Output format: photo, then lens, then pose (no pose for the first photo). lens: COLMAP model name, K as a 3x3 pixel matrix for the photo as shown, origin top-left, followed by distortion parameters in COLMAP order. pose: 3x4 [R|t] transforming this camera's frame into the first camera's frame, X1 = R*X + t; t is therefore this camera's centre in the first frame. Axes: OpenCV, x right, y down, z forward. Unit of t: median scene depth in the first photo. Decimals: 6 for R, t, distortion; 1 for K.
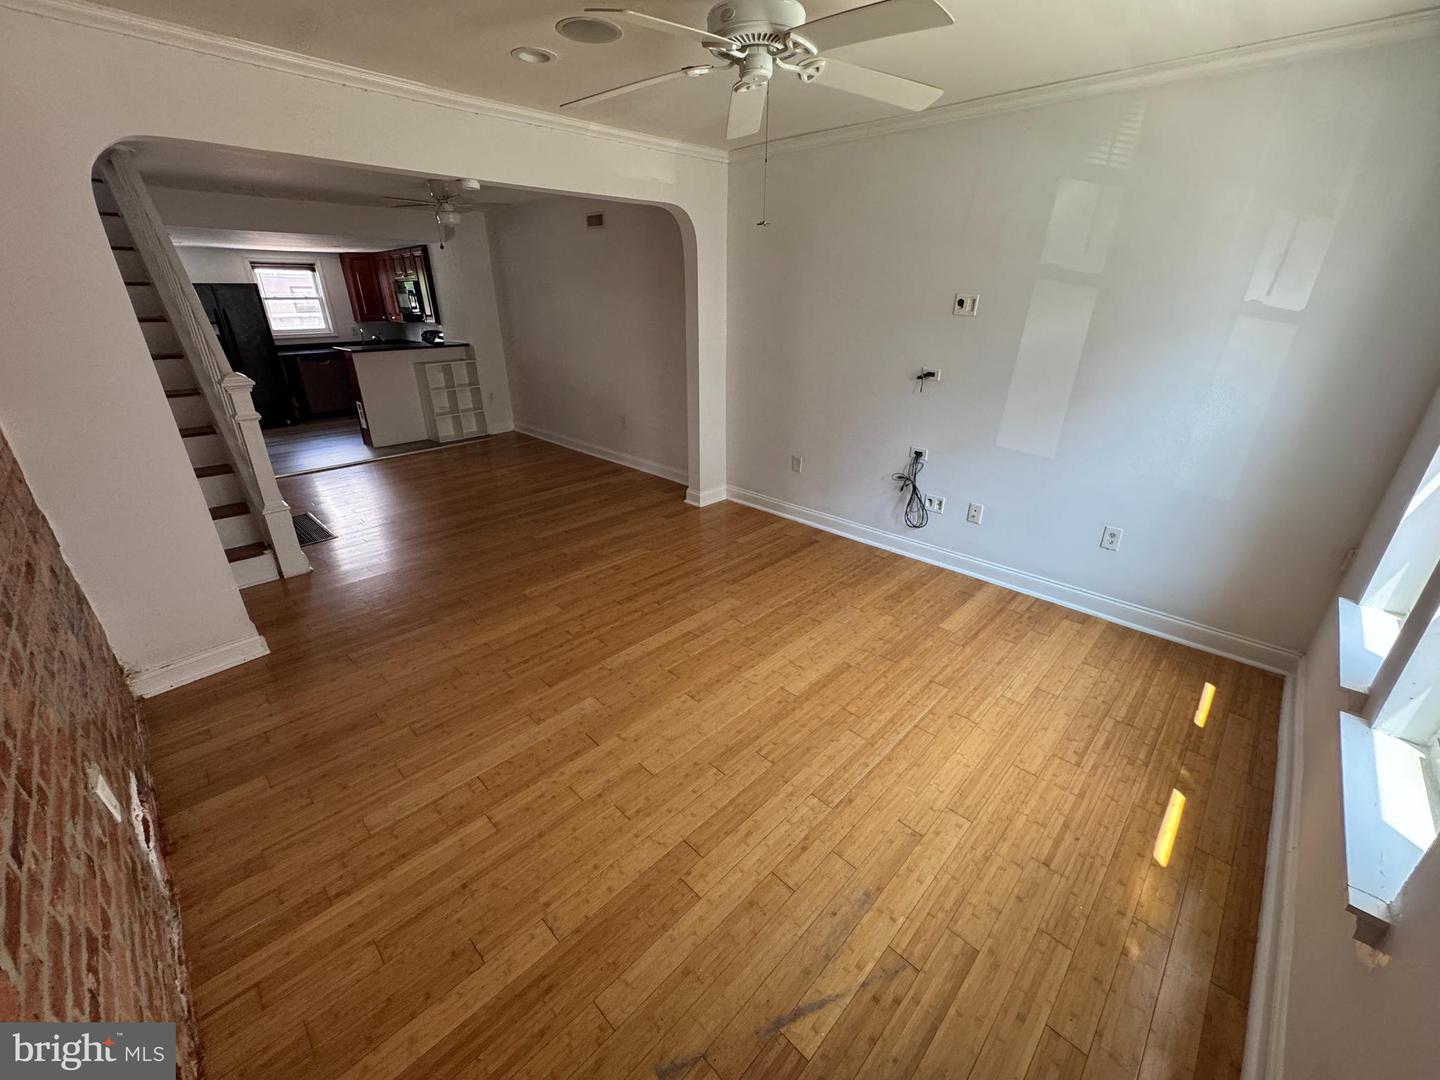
lens RADIAL K [[575.0, 0, 721.0], [0, 575.0, 540.4], [0, 0, 1]] dist [-0.001988, 0.000092]
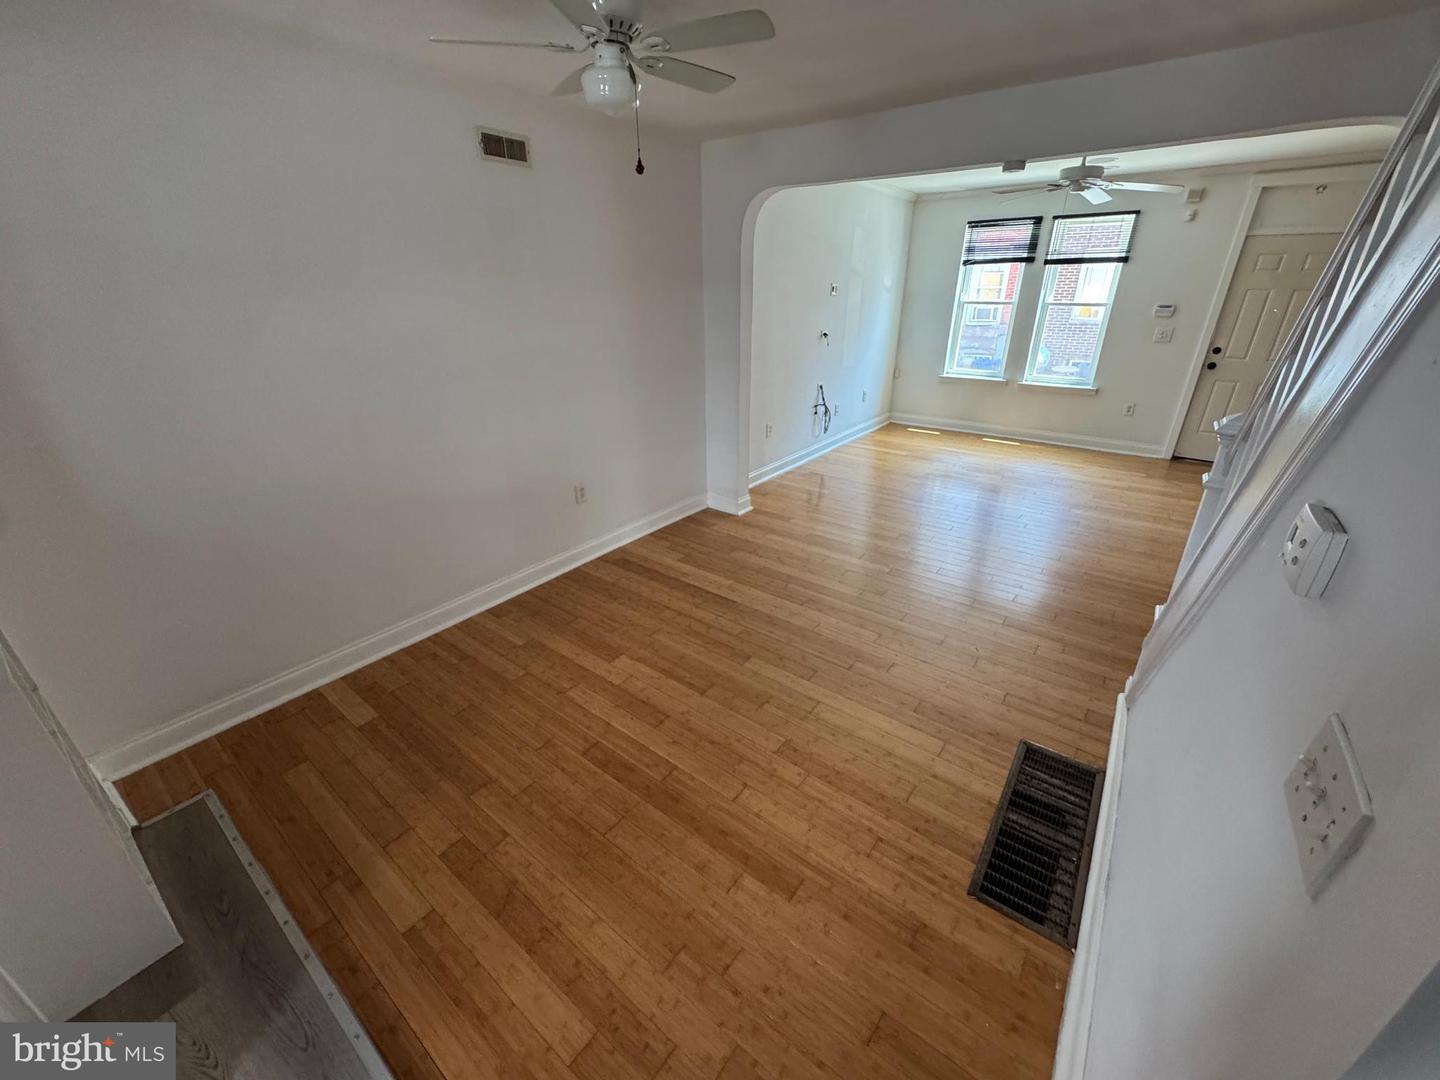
lens RADIAL K [[575.0, 0, 722.8], [0, 575.0, 543.8], [0, 0, 1]] dist [-0.001988, 0.000092]
pose [[-0.120013, -0.410752, 0.903814, -1.543338], [0.400070, 0.813190, 0.422690, -0.730628], [-0.908593, 0.412317, 0.066736, 1.691920]]
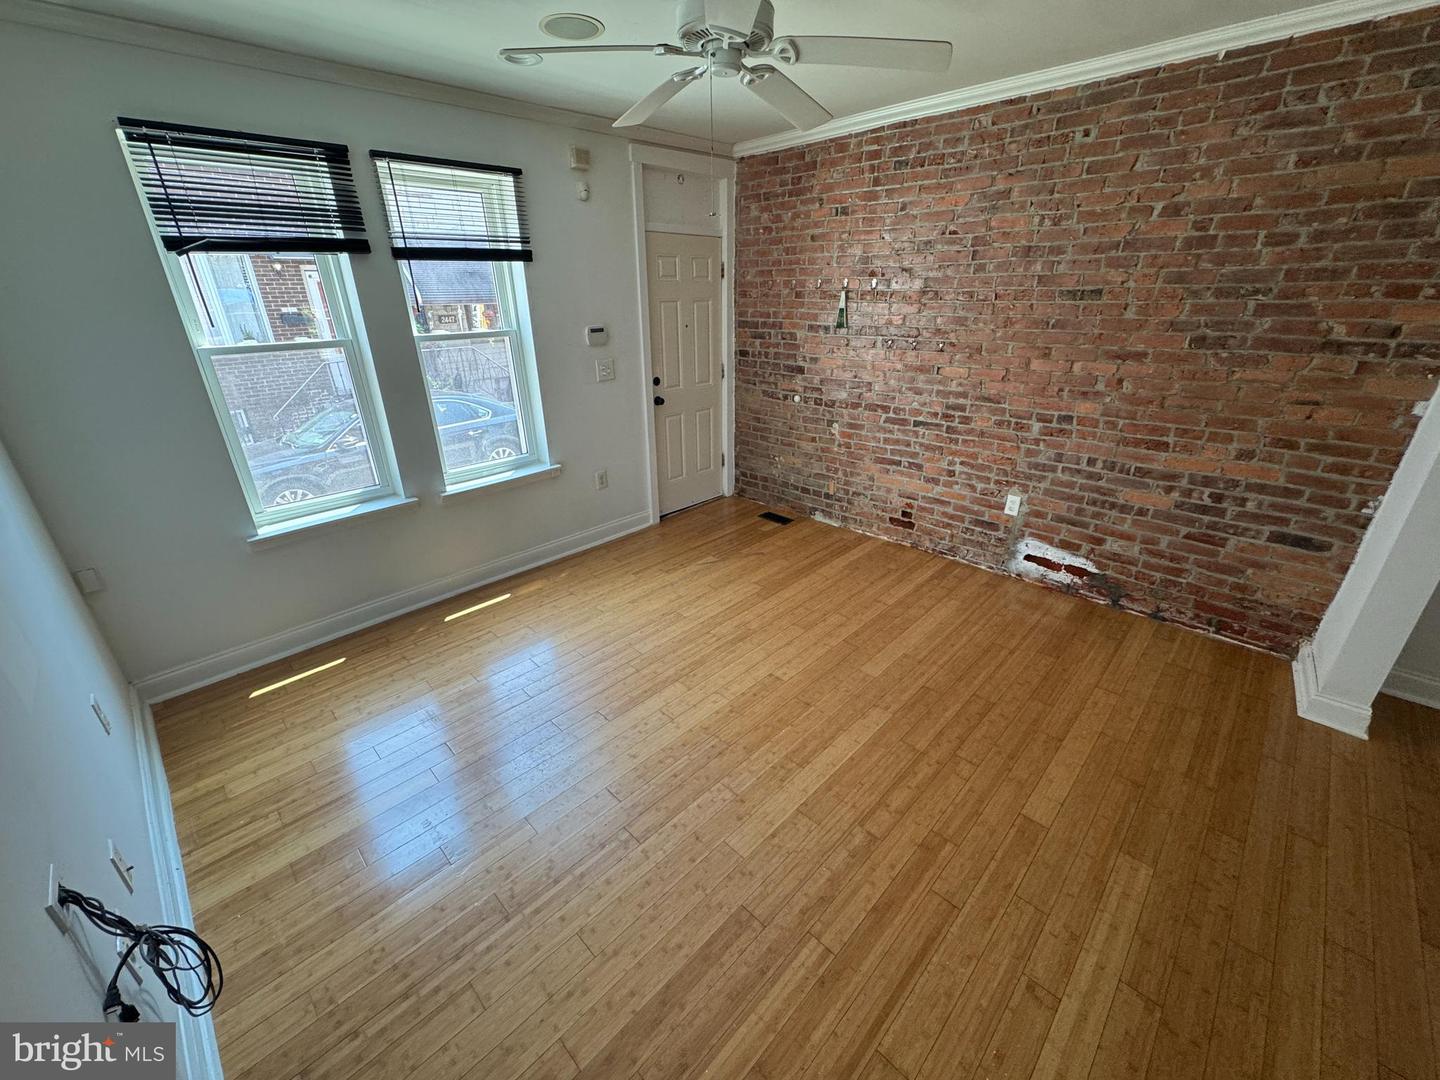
lens RADIAL K [[575.0, 0, 720.8], [0, 575.0, 541.4], [0, 0, 1]] dist [-0.001988, 0.000092]
pose [[-0.999915, 0.009187, 0.009220, 0.037890], [0.013007, 0.678668, 0.734330, -0.588779], [0.000489, 0.734388, -0.678730, 1.363387]]
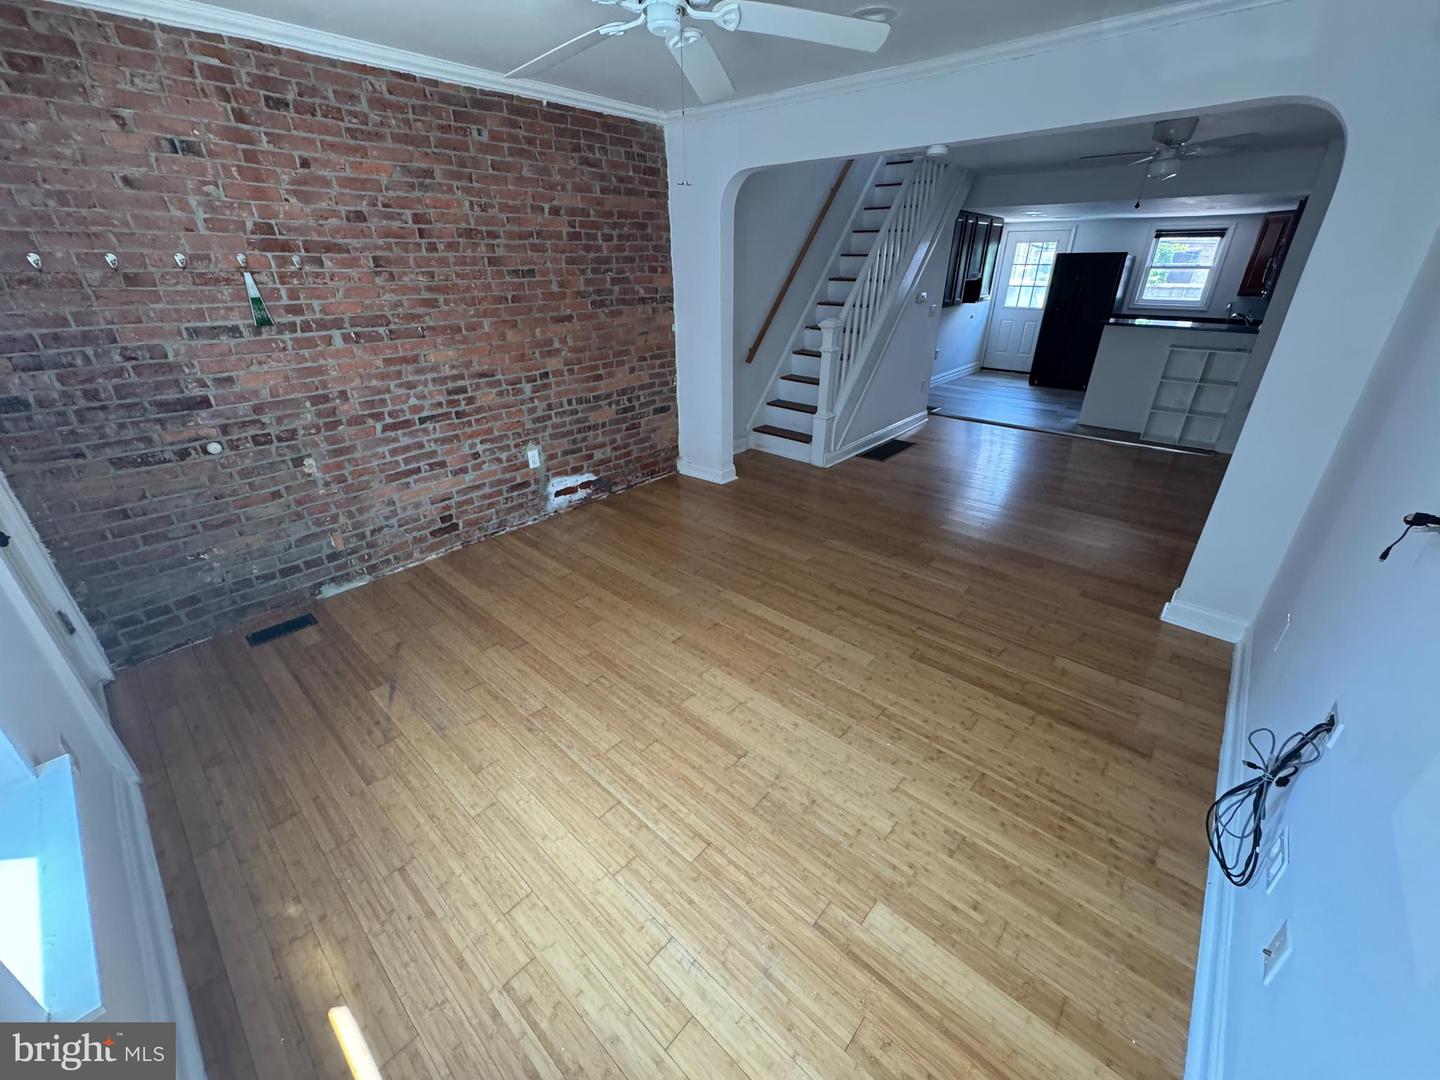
lens RADIAL K [[575.0, 0, 716.4], [0, 575.0, 540.8], [0, 0, 1]] dist [-0.001988, 0.000092]
pose [[0.037242, 0.433125, -0.900564, 0.768339], [-0.391934, 0.835314, 0.385536, -0.297630], [0.919239, 0.338603, 0.200865, 0.700823]]
